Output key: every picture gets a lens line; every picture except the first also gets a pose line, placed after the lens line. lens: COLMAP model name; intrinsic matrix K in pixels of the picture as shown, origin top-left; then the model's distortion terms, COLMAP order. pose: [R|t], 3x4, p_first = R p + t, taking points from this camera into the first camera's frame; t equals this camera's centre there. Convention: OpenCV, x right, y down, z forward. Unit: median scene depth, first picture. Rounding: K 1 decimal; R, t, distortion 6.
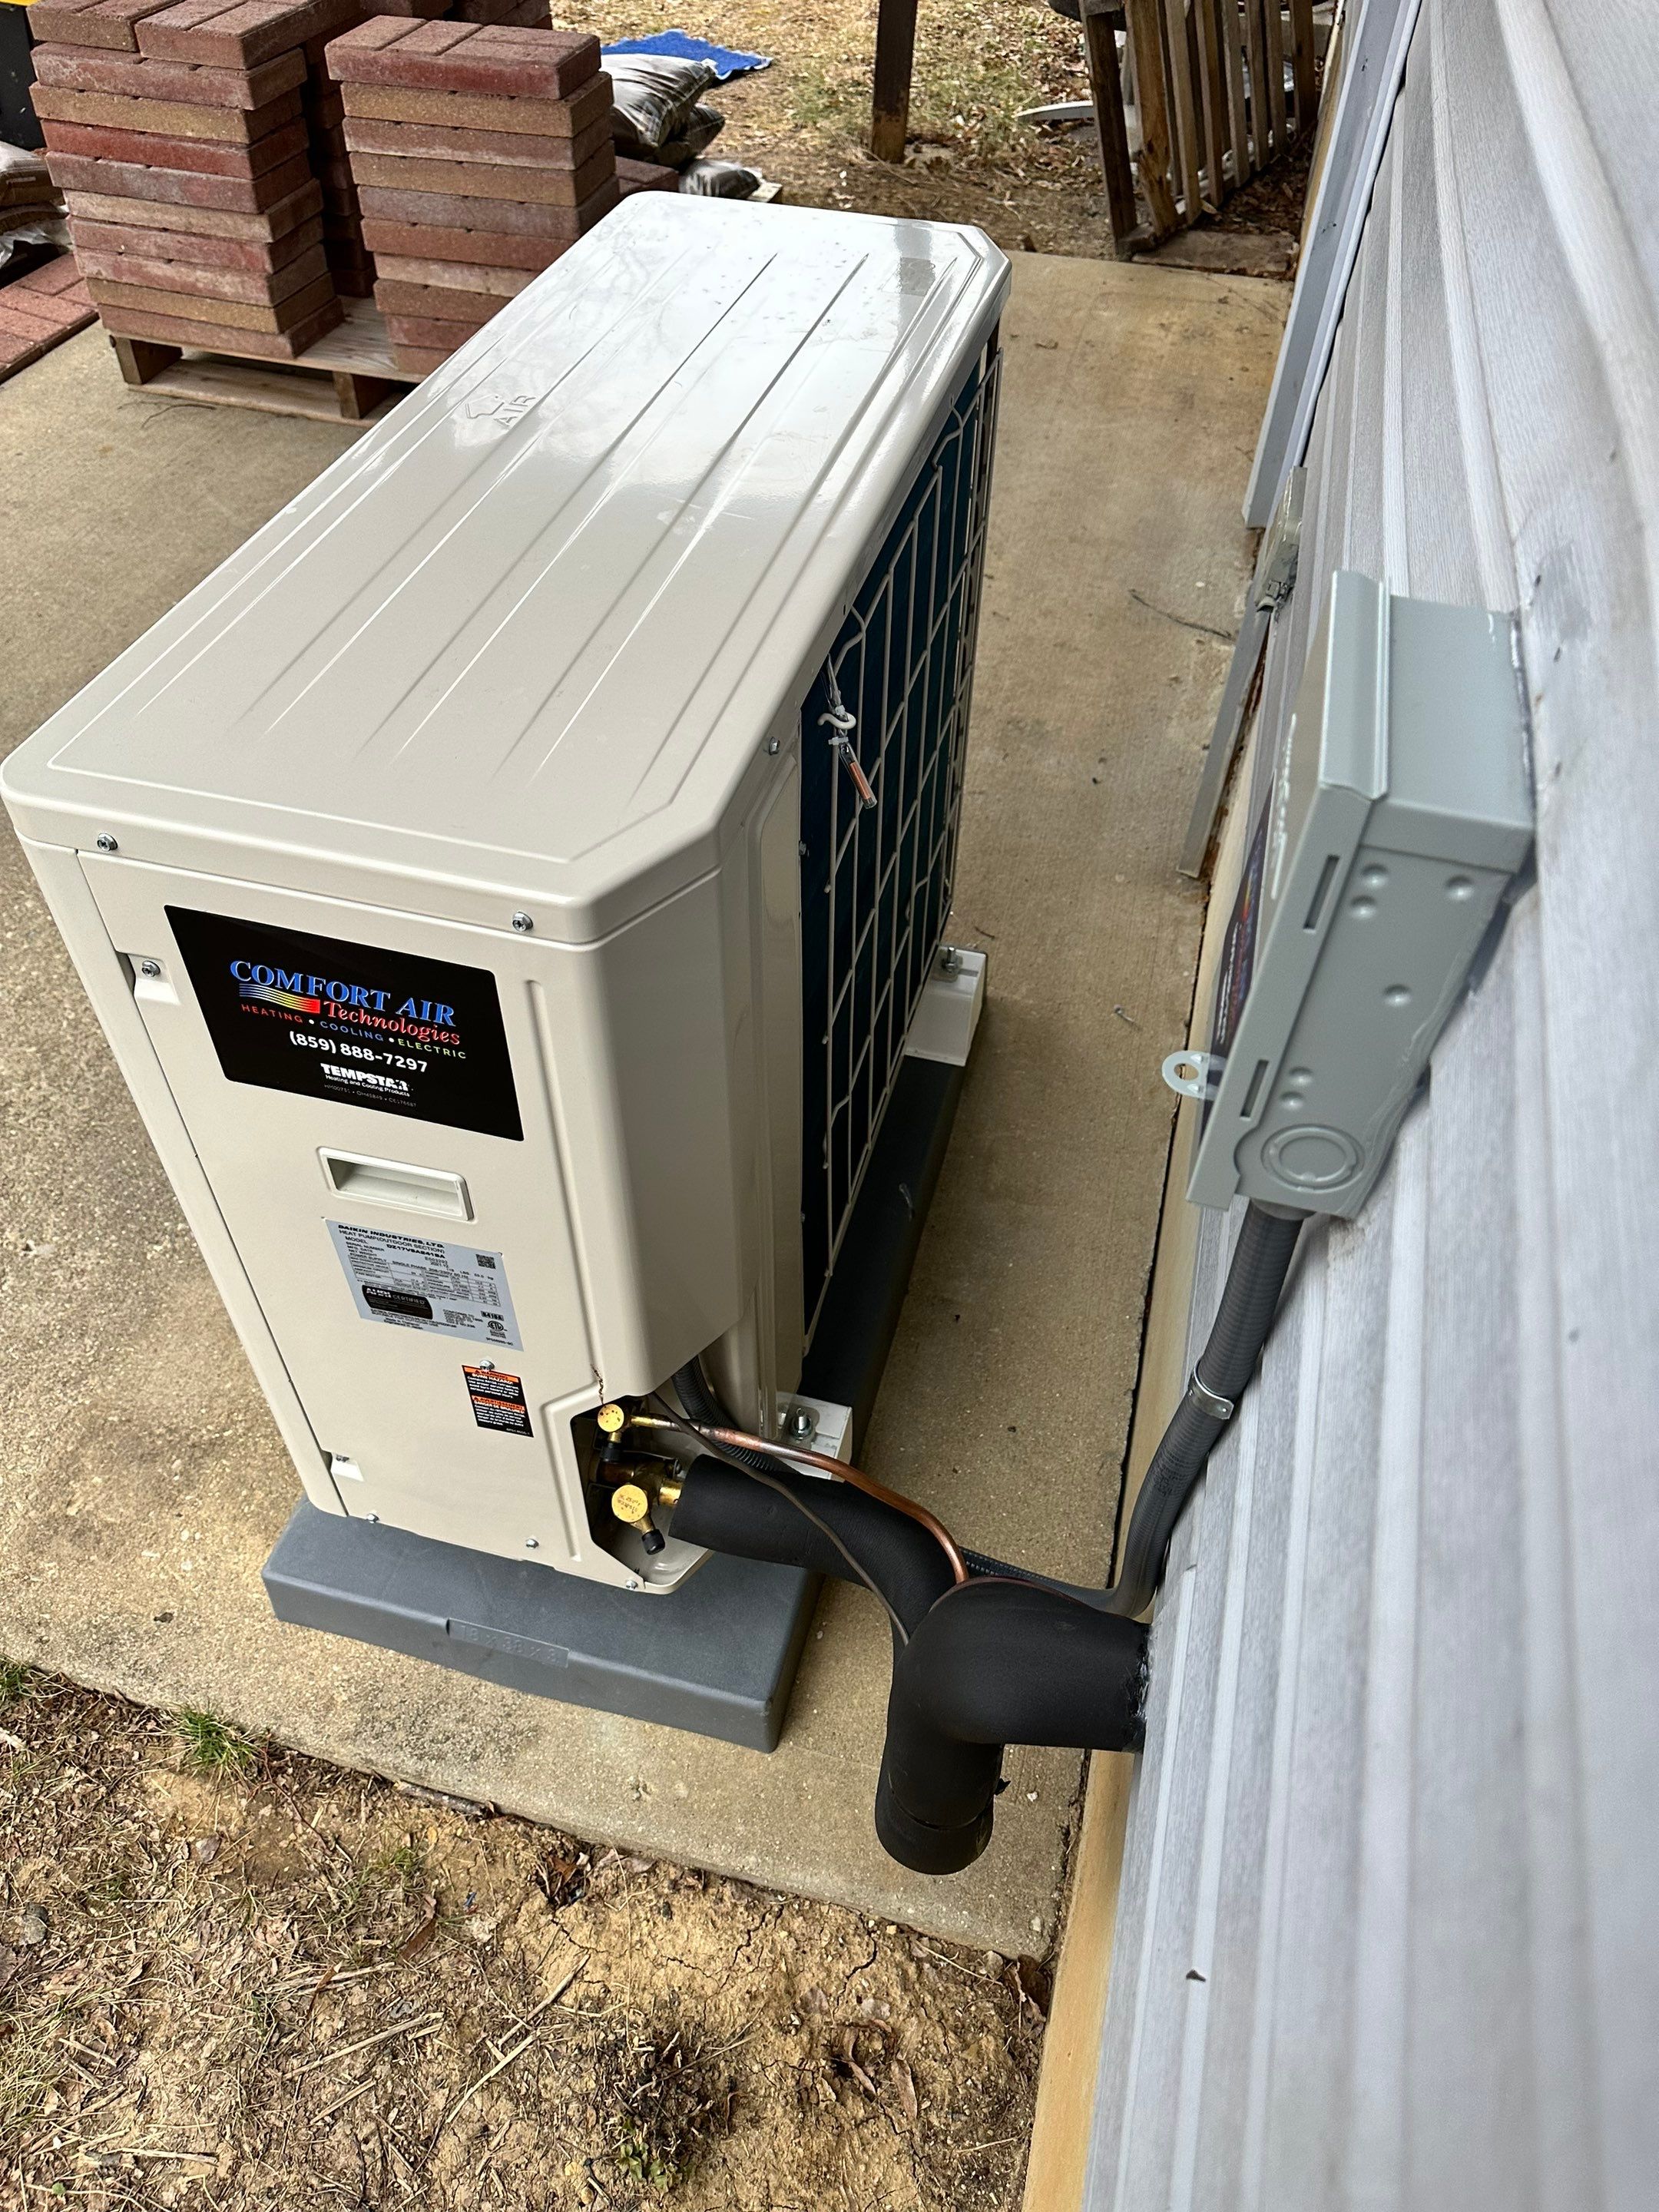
lens RADIAL K [[1536.9, 0, 838.6], [0, 1536.9, 1099.3], [0, 0, 1]] dist [0.034197, -0.046999]
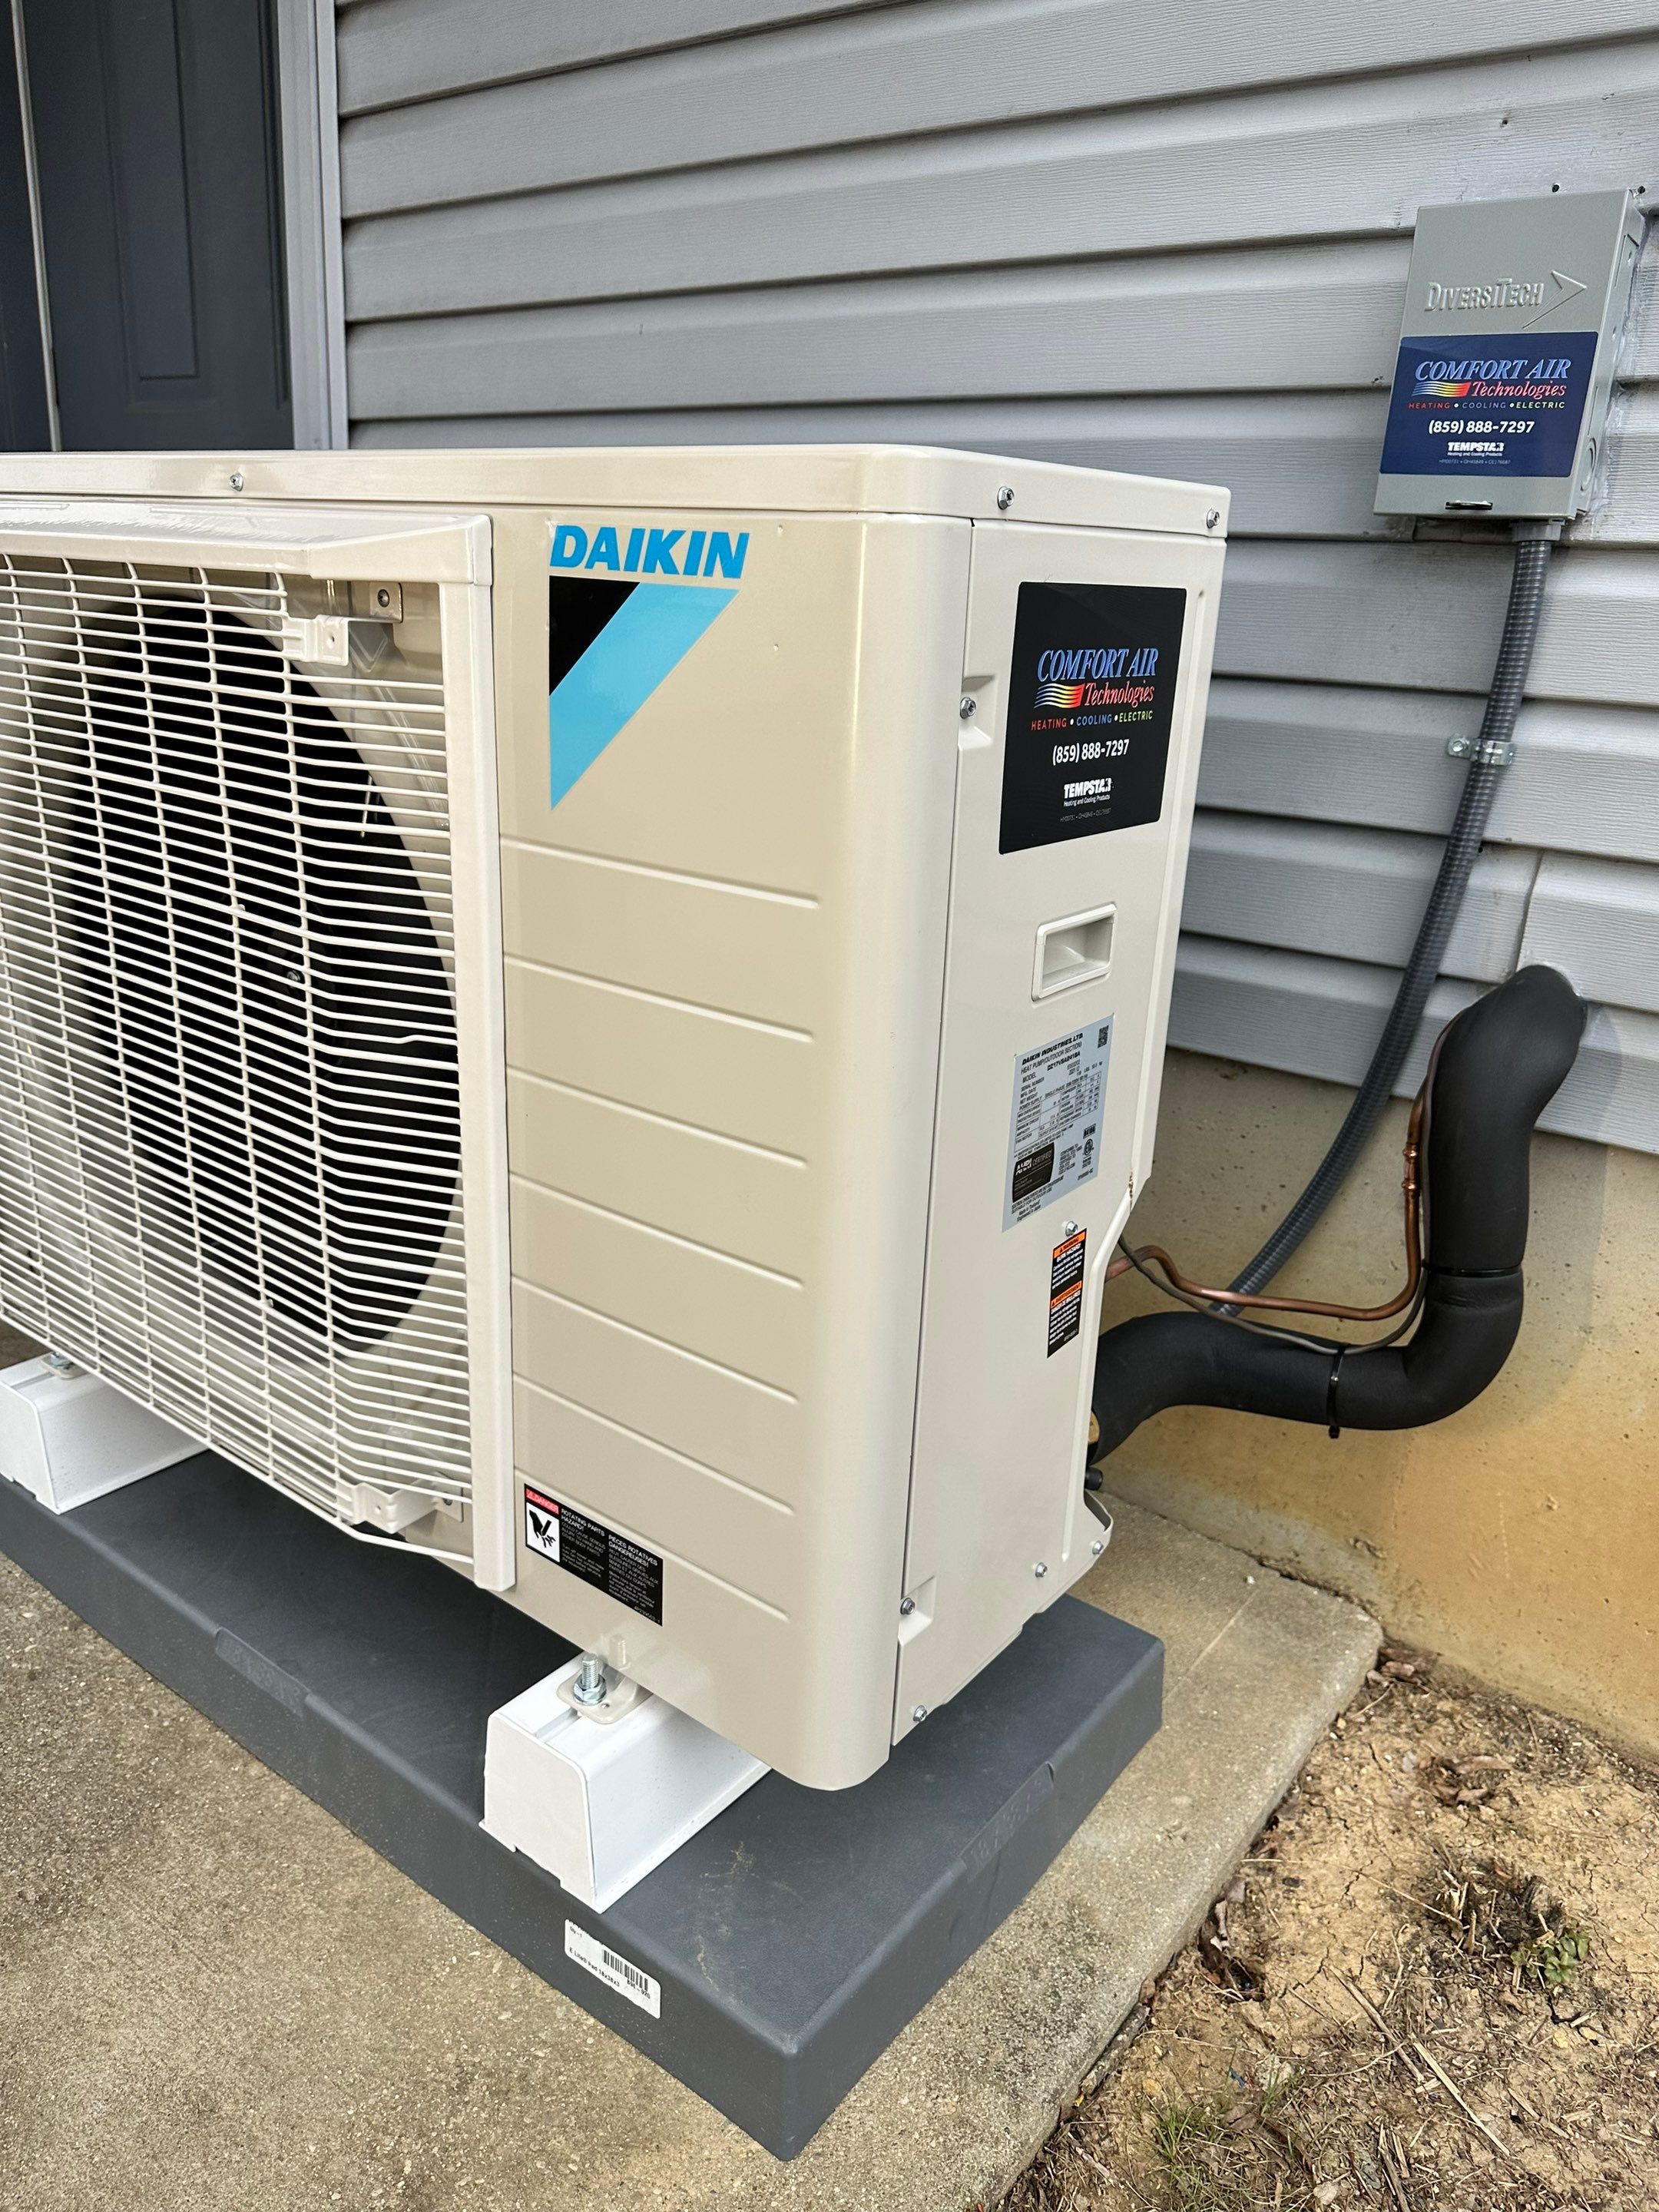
lens RADIAL K [[1536.9, 0, 811.7], [0, 1536.9, 1107.3], [0, 0, 1]] dist [0.034197, -0.046999]
pose [[0.404975, -0.305271, 0.861862, -0.882907], [0.641208, 0.766792, -0.029696, 0.039780], [-0.651803, 0.564659, 0.506273, 0.506798]]
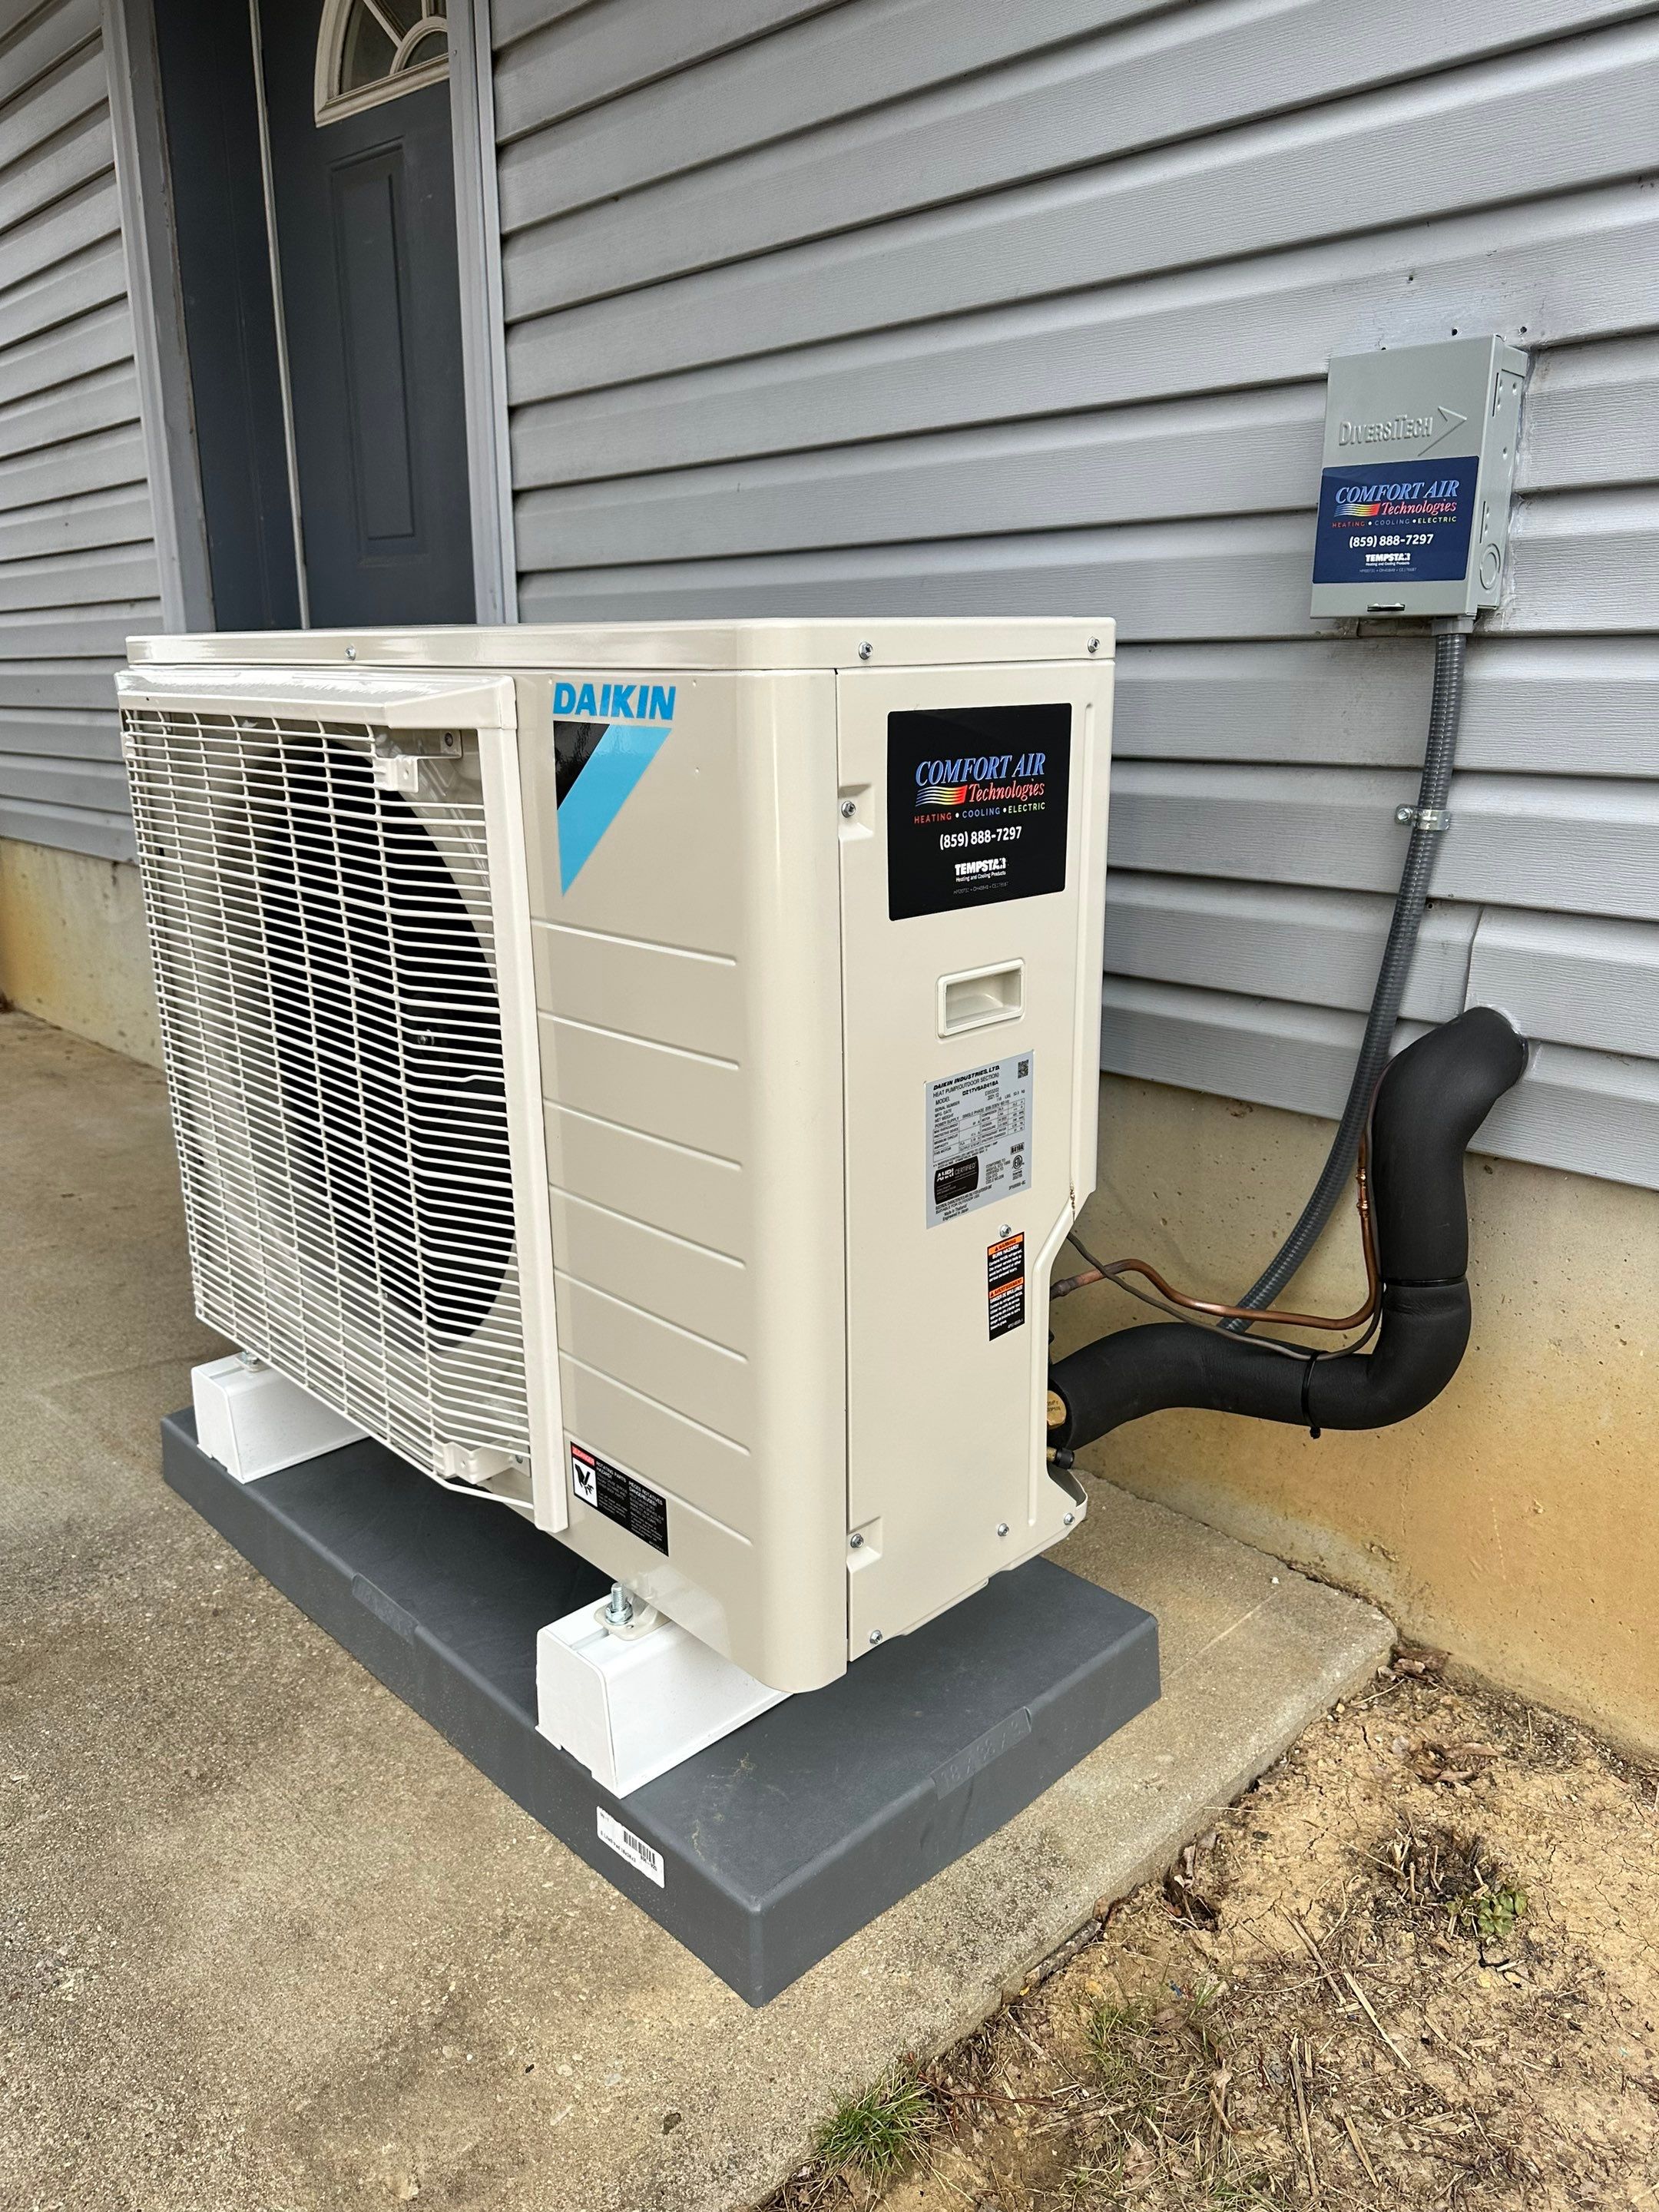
lens RADIAL K [[1536.9, 0, 830.6], [0, 1536.9, 1092.3], [0, 0, 1]] dist [0.034197, -0.046999]
pose [[0.528313, -0.260655, 0.808050, -0.959247], [0.631966, 0.756294, -0.169227, 0.172134], [-0.567013, 0.600065, 0.564285, 0.339778]]
